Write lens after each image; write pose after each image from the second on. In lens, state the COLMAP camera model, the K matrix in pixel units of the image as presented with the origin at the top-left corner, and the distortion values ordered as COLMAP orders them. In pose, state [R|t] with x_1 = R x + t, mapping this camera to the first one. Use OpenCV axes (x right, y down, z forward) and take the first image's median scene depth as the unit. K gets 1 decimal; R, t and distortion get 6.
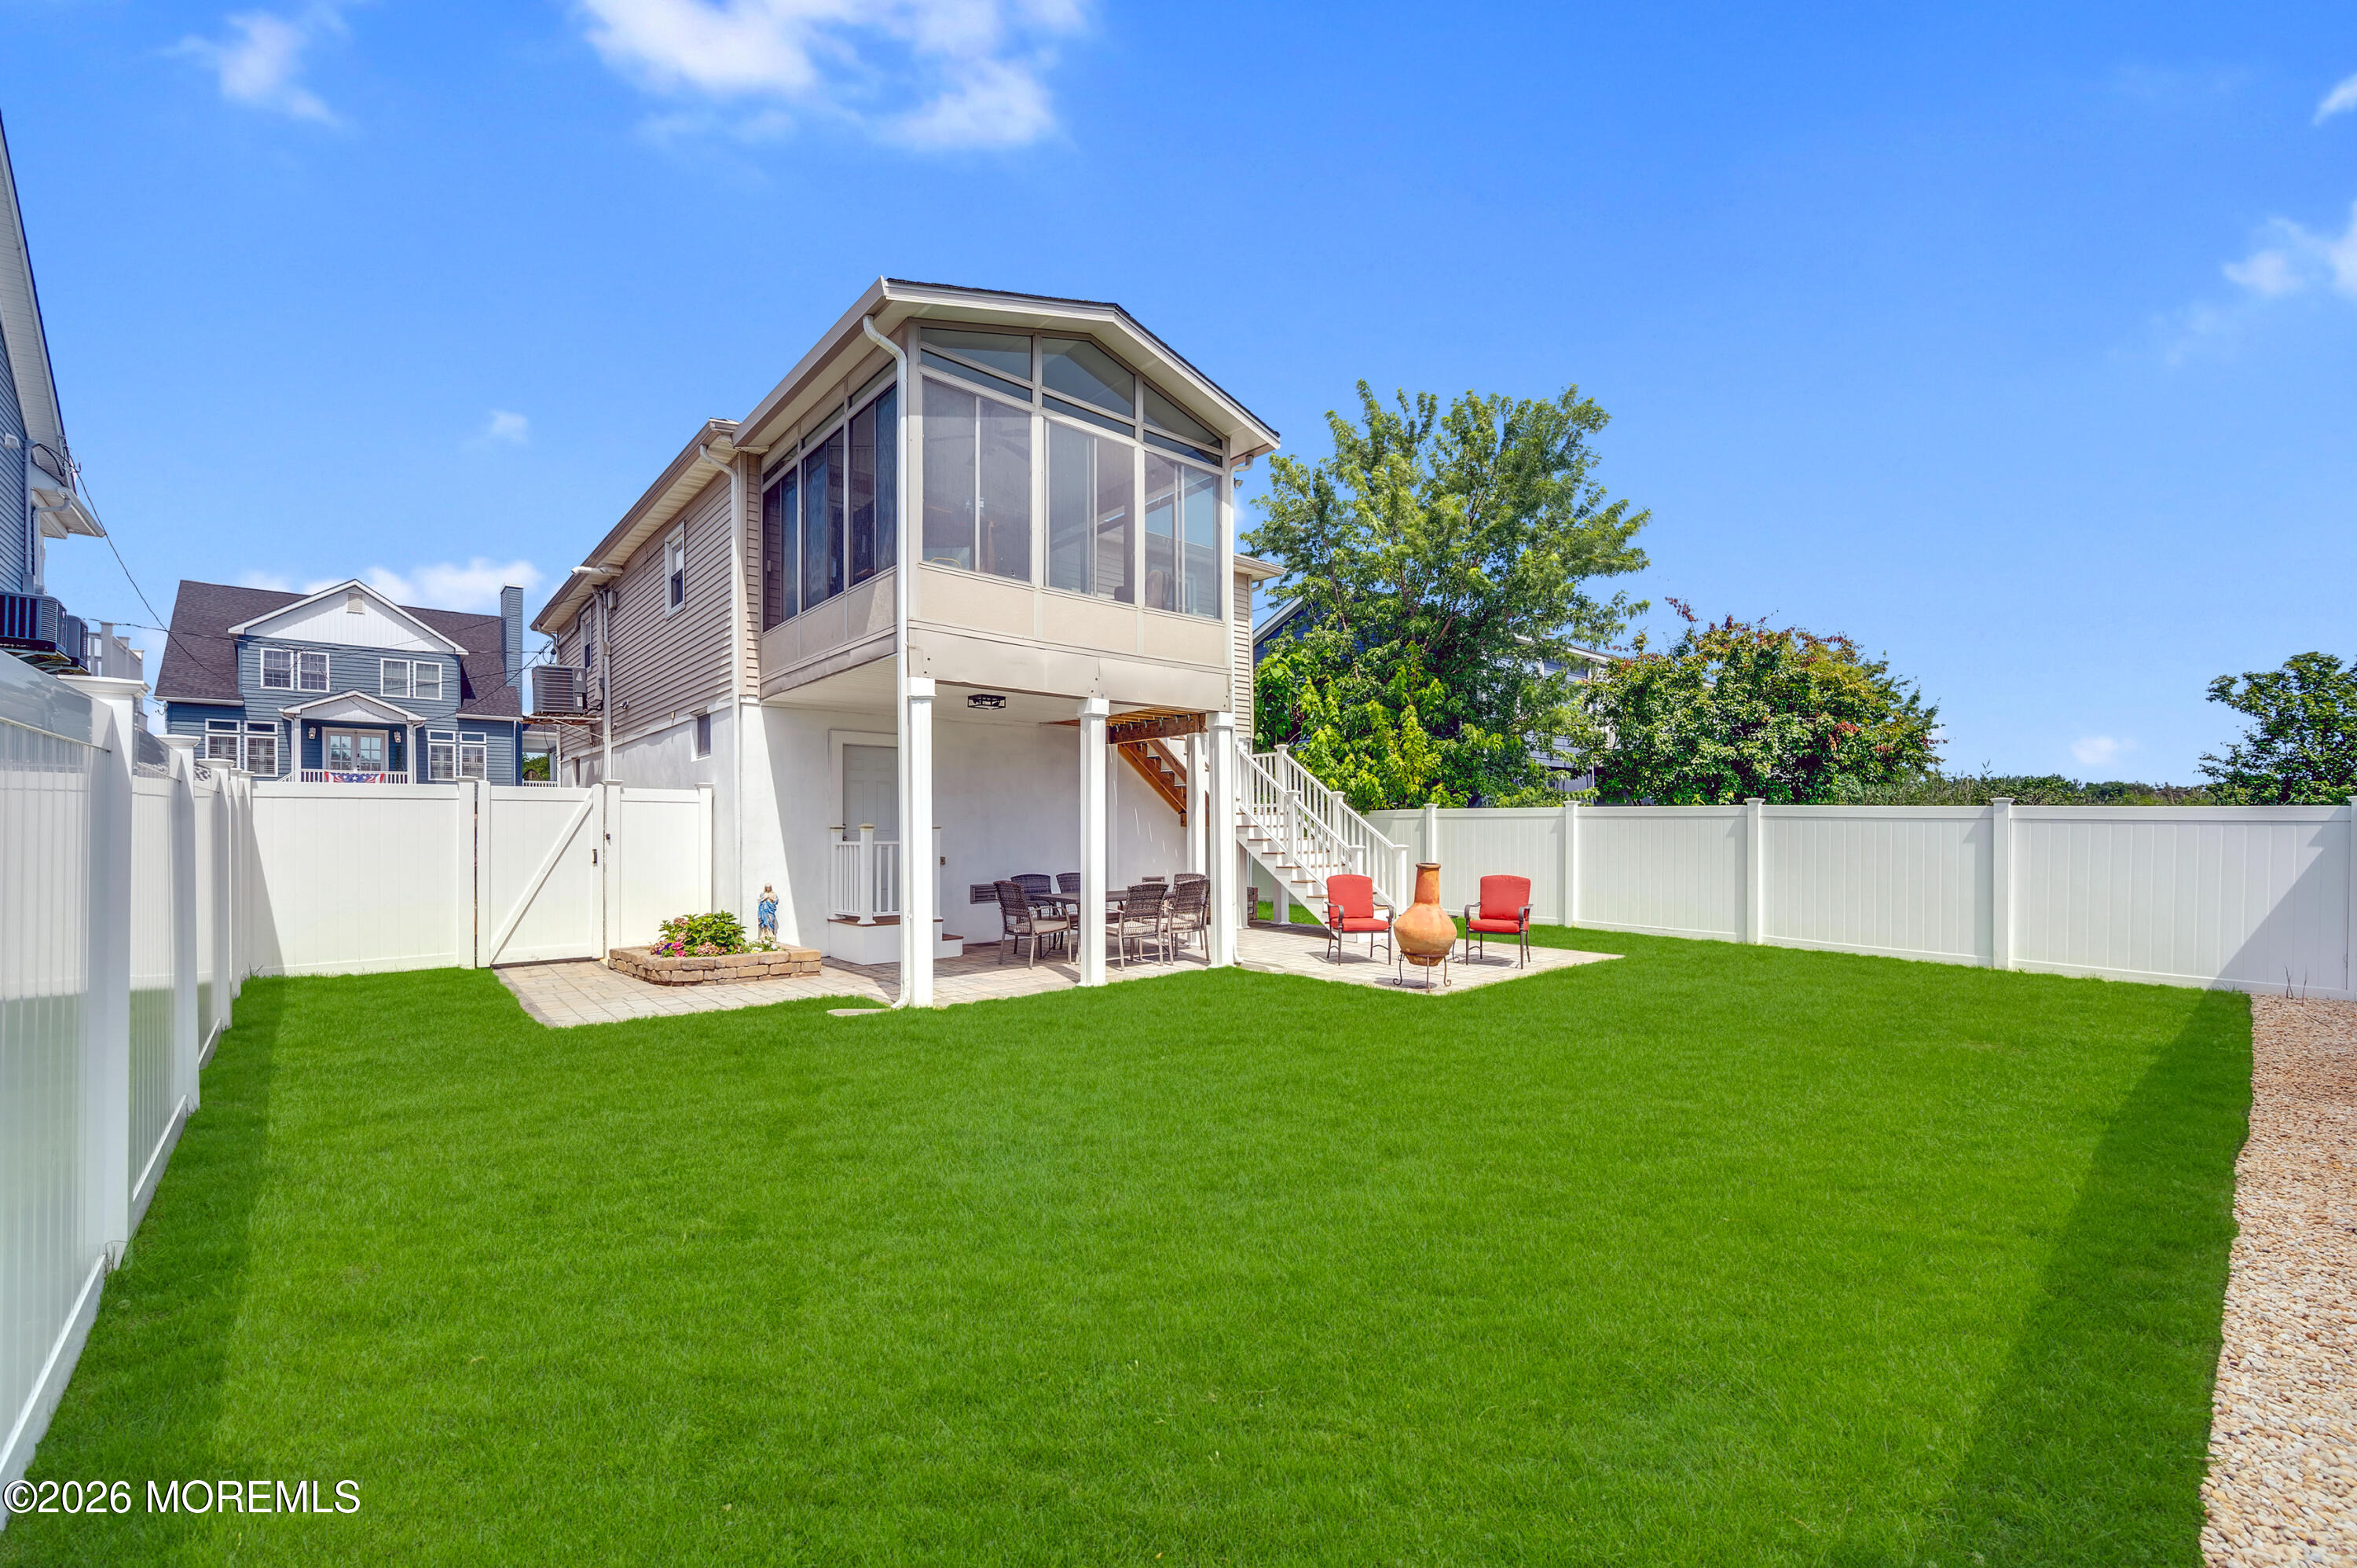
lens RADIAL K [[927.7, 0, 1146.7], [0, 927.7, 831.4], [0, 0, 1]] dist [0.000800, 0.000053]
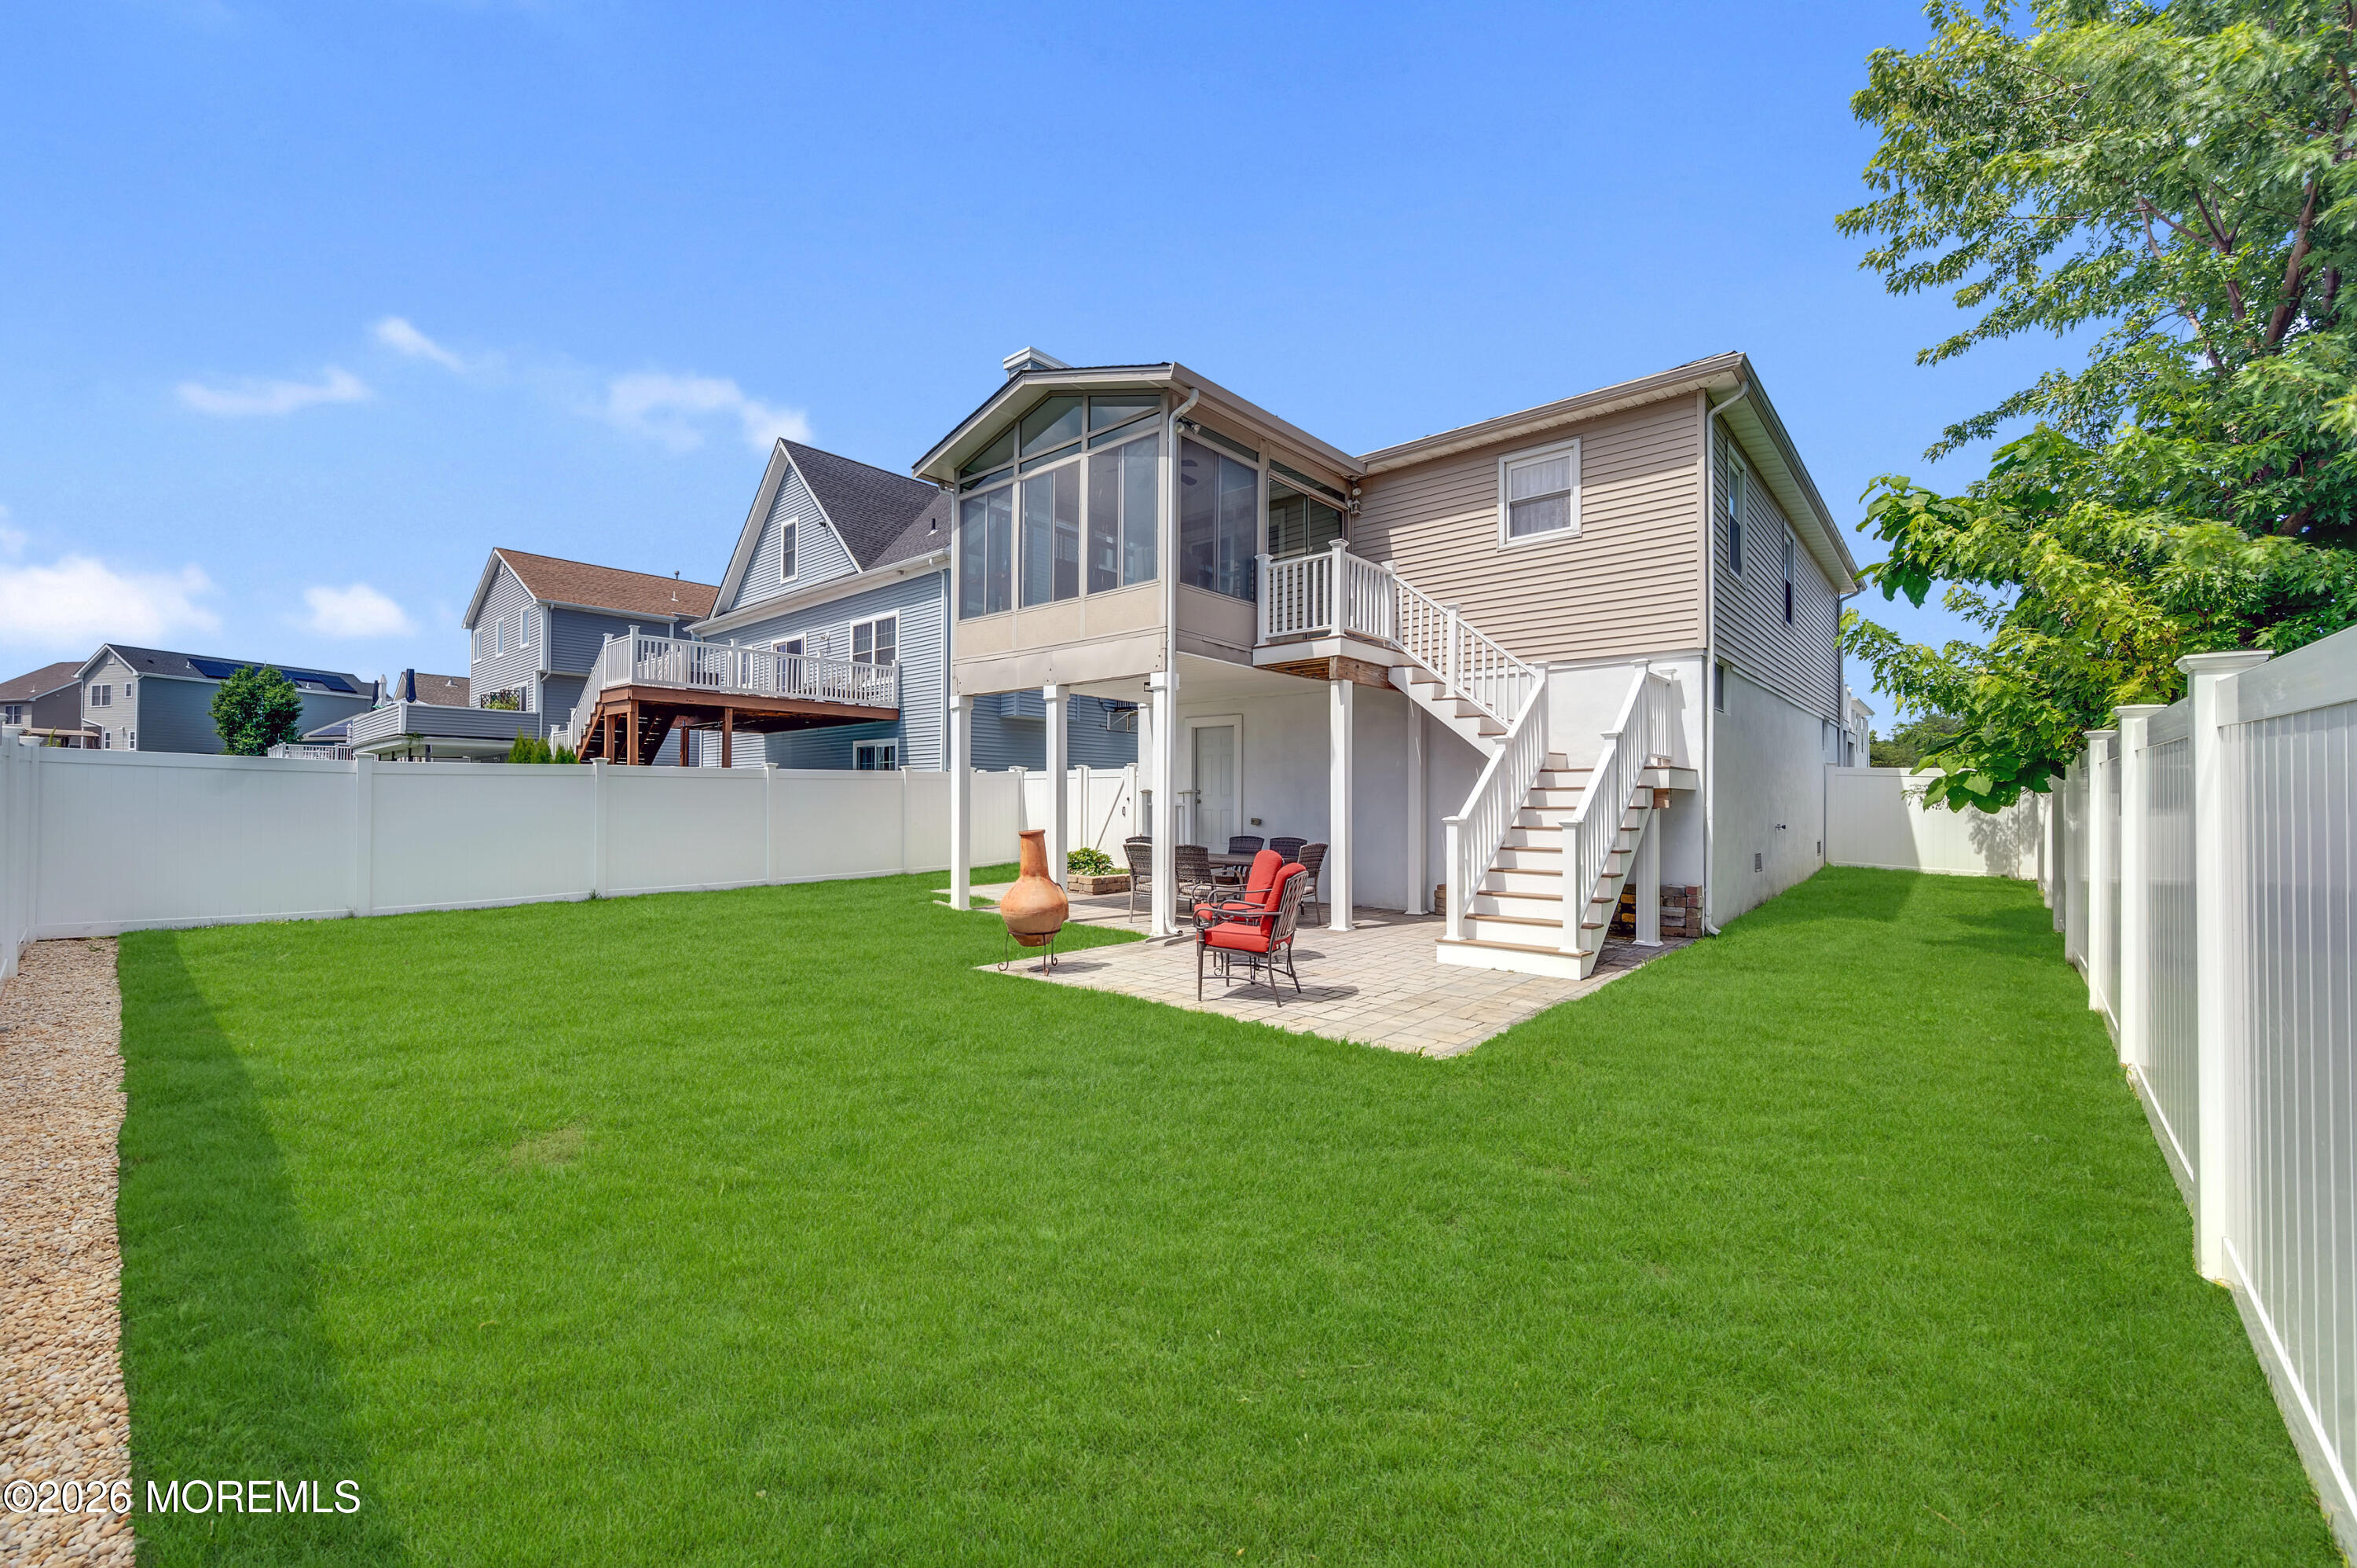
lens RADIAL K [[939.5, 0, 1187.1], [0, 939.5, 789.1], [0, 0, 1]] dist [-0.000115, -0.000089]
pose [[0.158327, -0.008012, -0.987354, 1.011202], [-0.003908, 0.999954, -0.008741, 0.002079], [0.987379, 0.005243, 0.158288, 0.834717]]
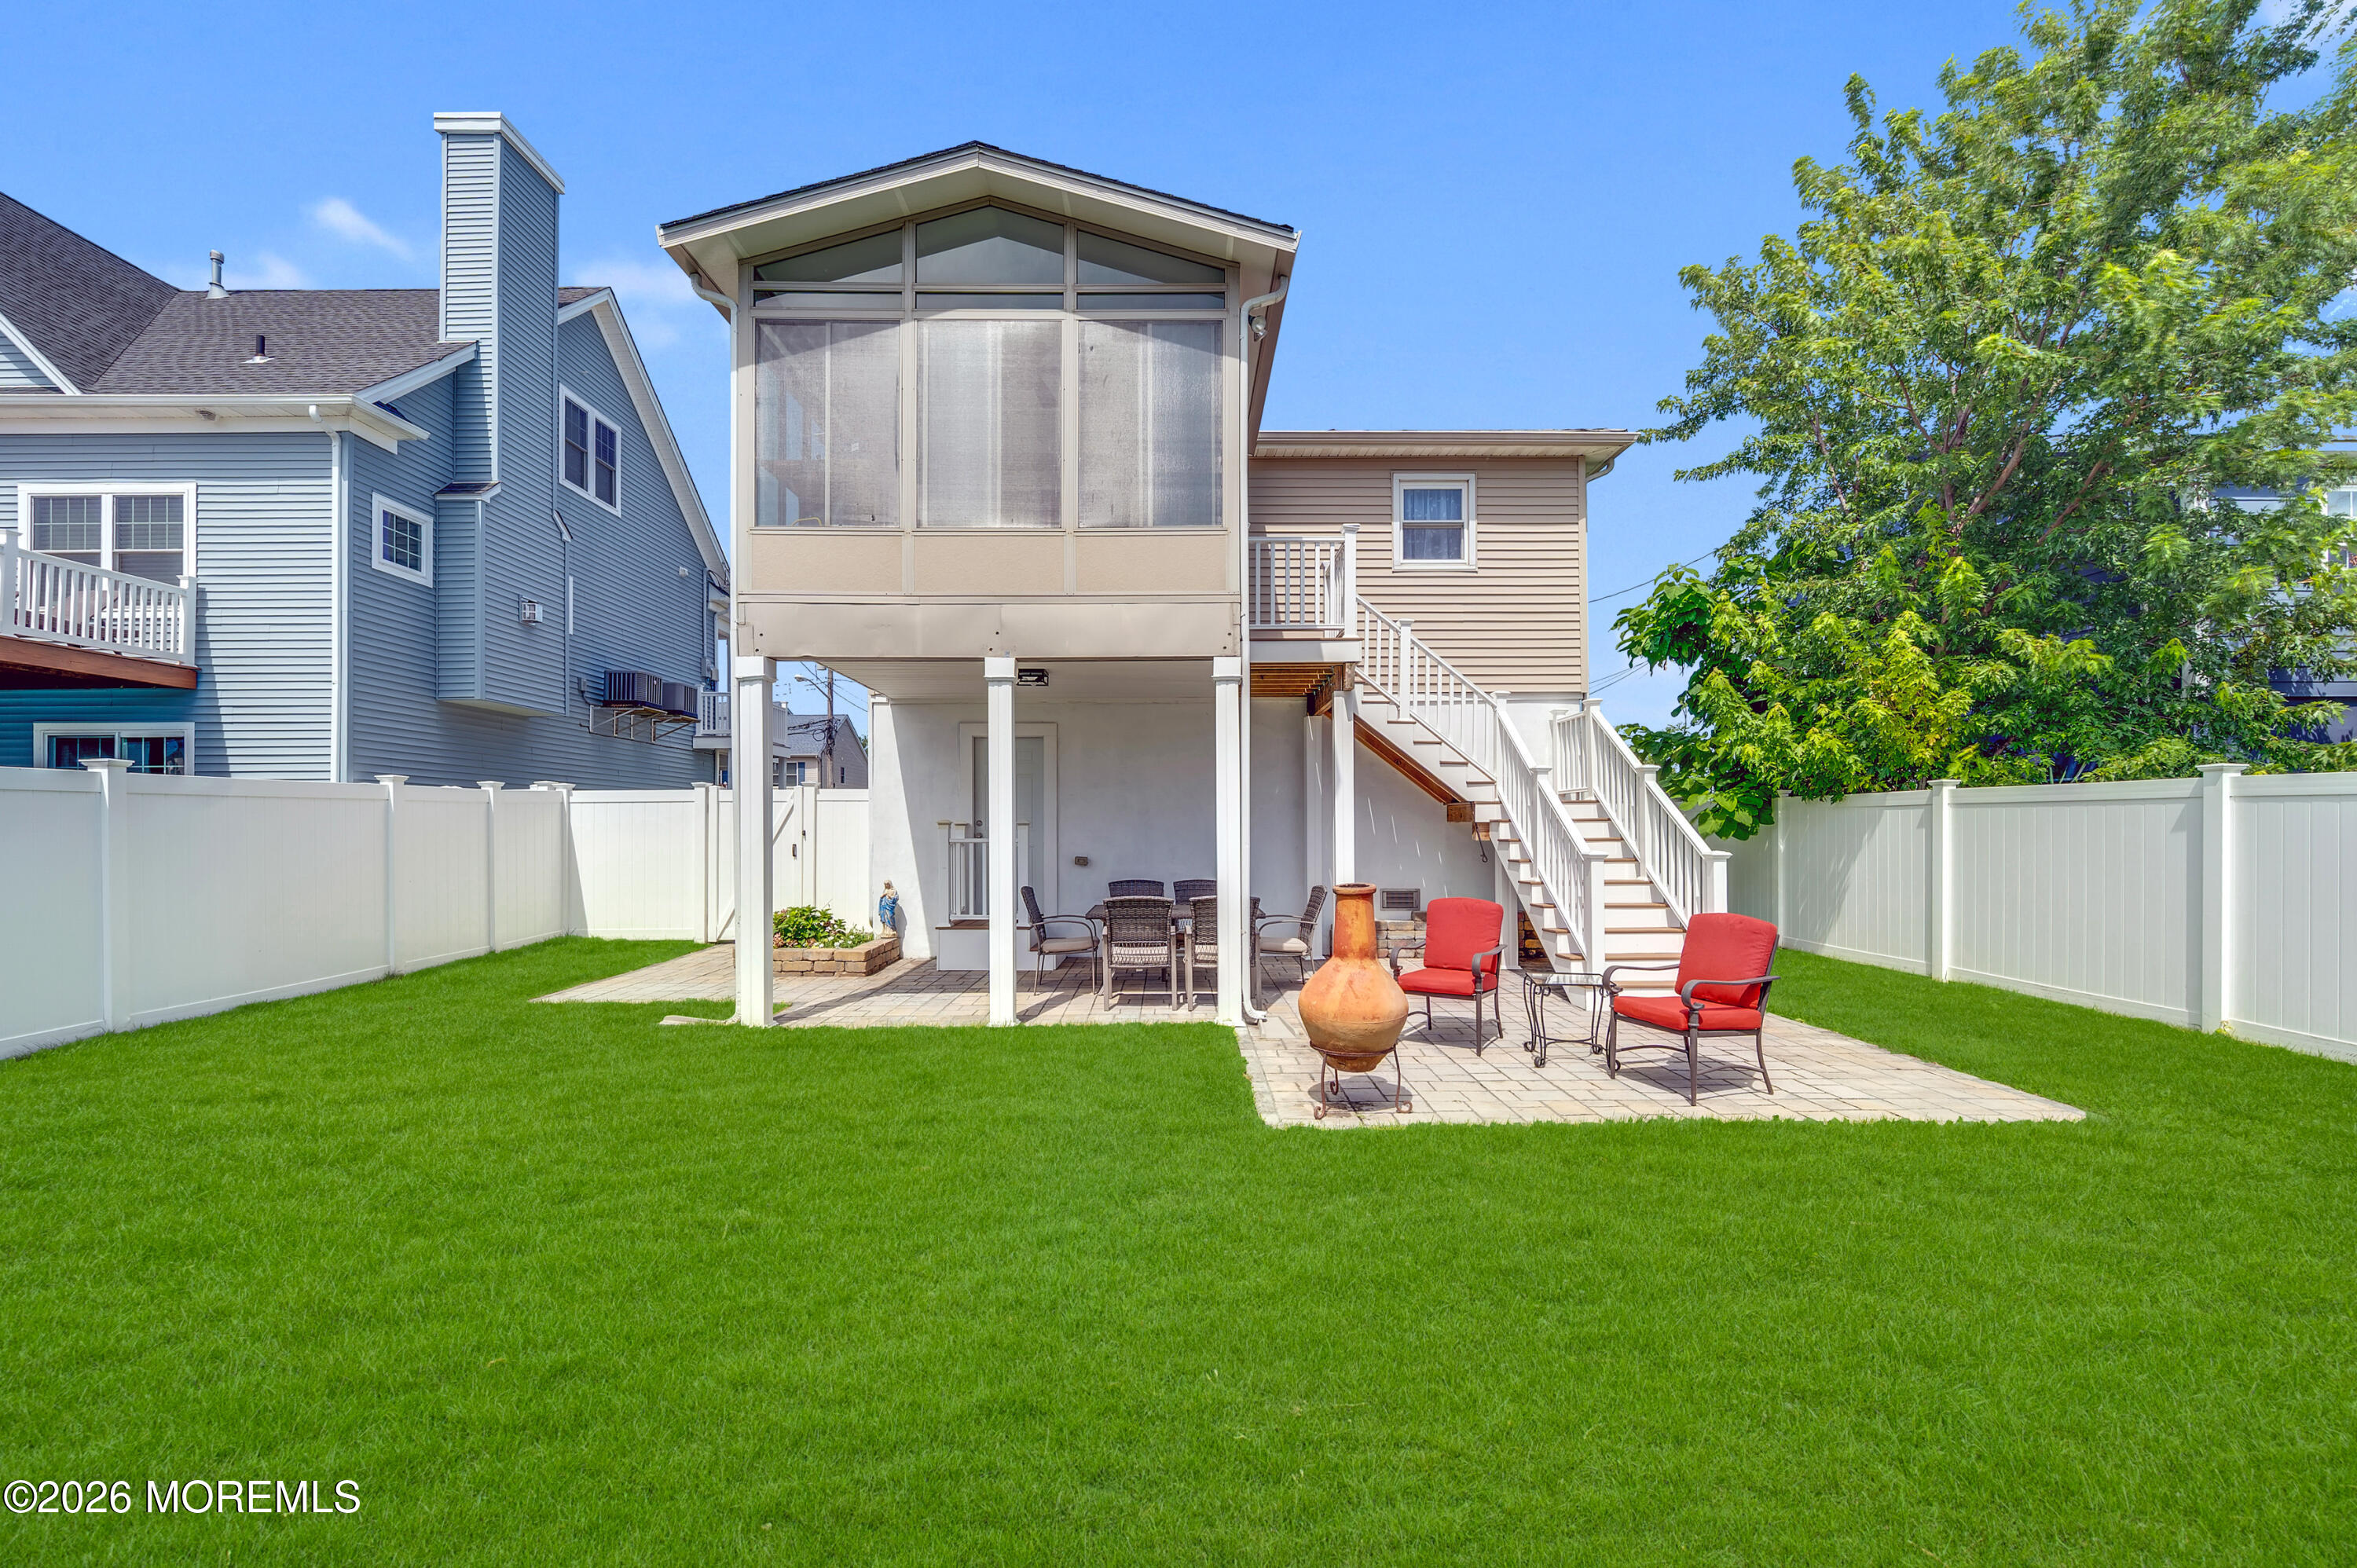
lens RADIAL K [[946.8, 0, 1179.4], [0, 946.8, 831.4], [0, 0, 1]] dist [-0.001229, -0.000219]
pose [[0.771977, 0.001674, -0.635648, 0.486550], [-0.000764, 0.999998, 0.001706, 0.001357], [0.635650, -0.000831, 0.771977, 0.409203]]
